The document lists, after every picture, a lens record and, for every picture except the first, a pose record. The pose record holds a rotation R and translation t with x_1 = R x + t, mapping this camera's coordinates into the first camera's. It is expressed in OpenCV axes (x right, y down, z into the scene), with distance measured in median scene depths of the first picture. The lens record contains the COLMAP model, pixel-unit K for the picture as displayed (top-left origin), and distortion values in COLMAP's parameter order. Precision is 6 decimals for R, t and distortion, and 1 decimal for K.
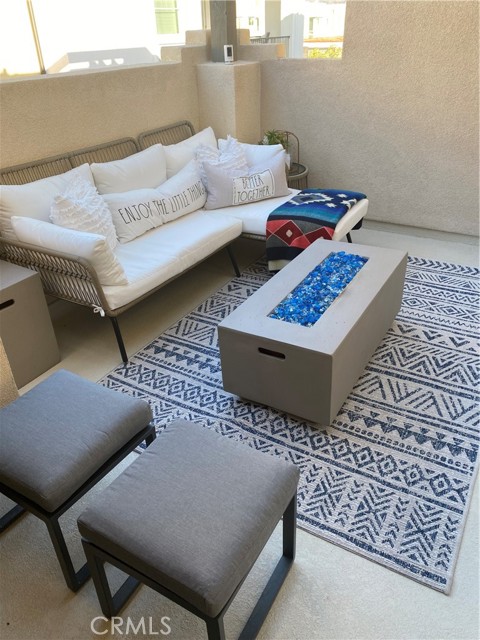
lens RADIAL K [[482.5, 0, 240.0], [0, 482.5, 320.0], [0, 0, 1]] dist [0.009602, 0.001853]
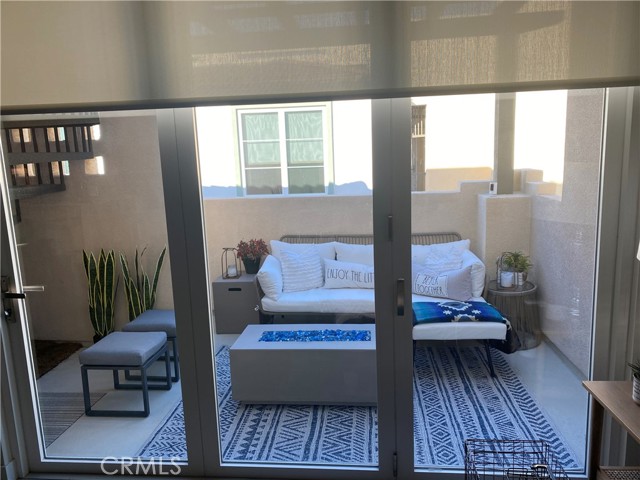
lens RADIAL K [[482.5, 0, 320.0], [0, 482.5, 240.0], [0, 0, 1]] dist [0.009602, 0.001853]
pose [[0.426289, 0.164912, -0.889428, 1.361238], [-0.449352, 0.891955, -0.049987, -0.254772], [0.785086, 0.420975, 0.454334, 0.212798]]
